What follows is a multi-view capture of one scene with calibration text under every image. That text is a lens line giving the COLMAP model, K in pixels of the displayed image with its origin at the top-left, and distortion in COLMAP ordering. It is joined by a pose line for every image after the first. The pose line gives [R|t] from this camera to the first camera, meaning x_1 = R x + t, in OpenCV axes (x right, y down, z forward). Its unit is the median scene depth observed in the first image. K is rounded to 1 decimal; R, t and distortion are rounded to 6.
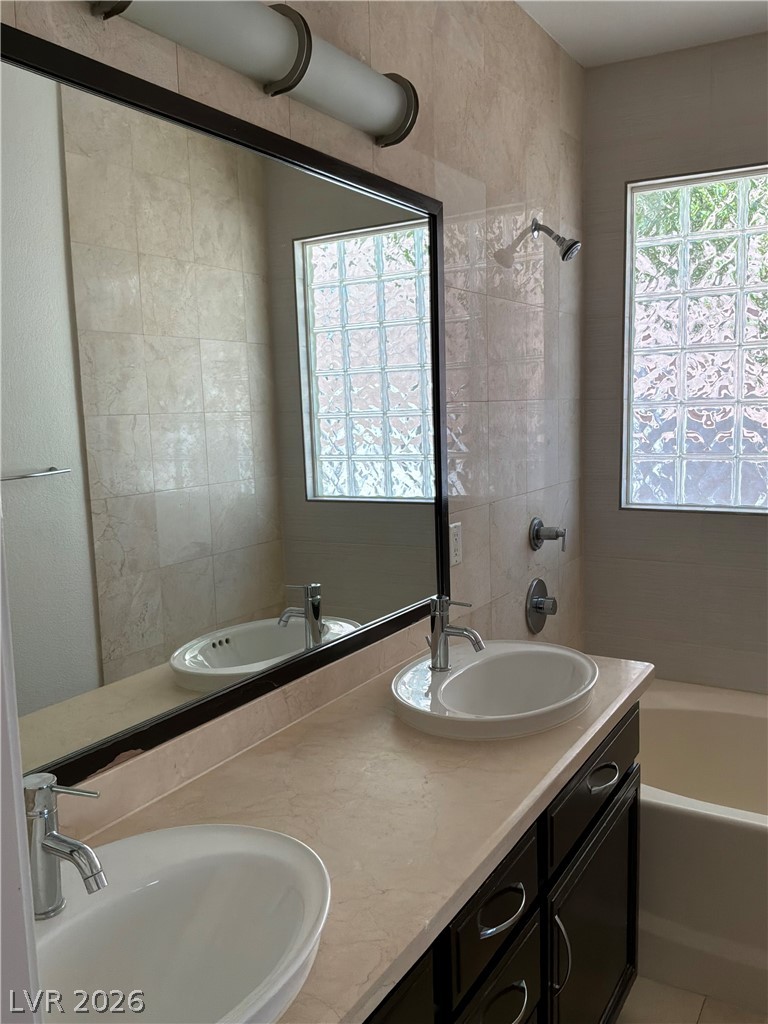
lens RADIAL K [[844.8, 0, 384.0], [0, 844.8, 512.0], [0, 0, 1]] dist [0.132049, -0.254167]
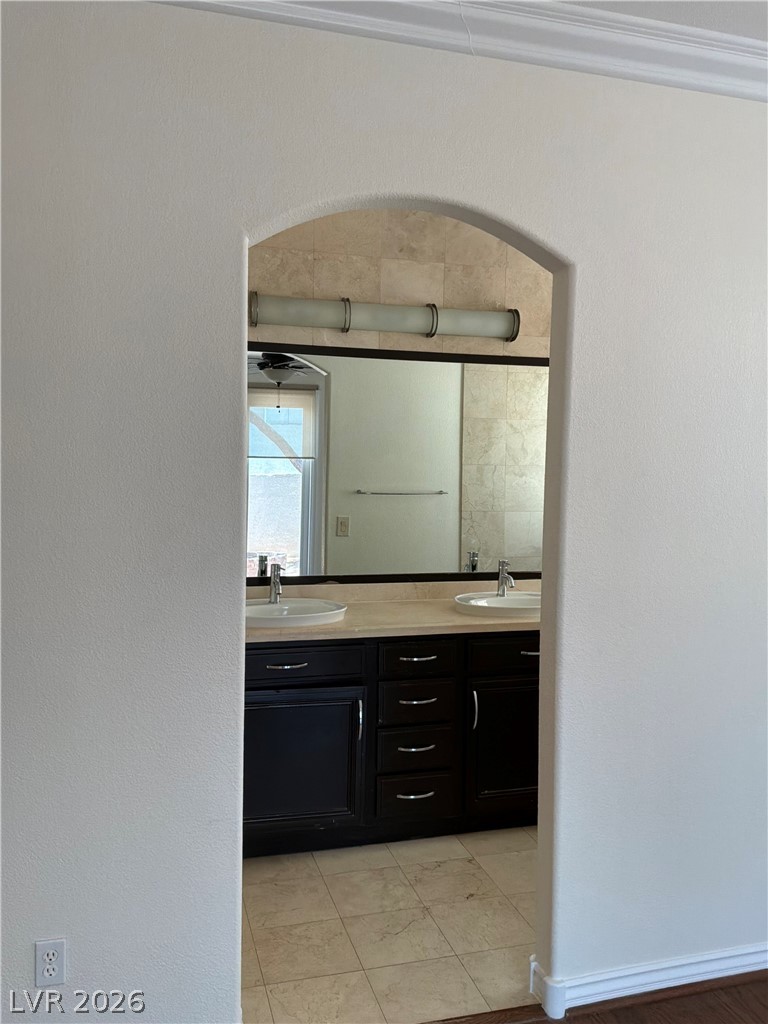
lens RADIAL K [[844.8, 0, 384.0], [0, 844.8, 512.0], [0, 0, 1]] dist [0.132049, -0.254167]
pose [[0.744220, 0.076829, -0.663501, 0.698919], [-0.118472, 0.992796, -0.017927, 0.038540], [0.657343, 0.091948, 0.747961, -0.430308]]
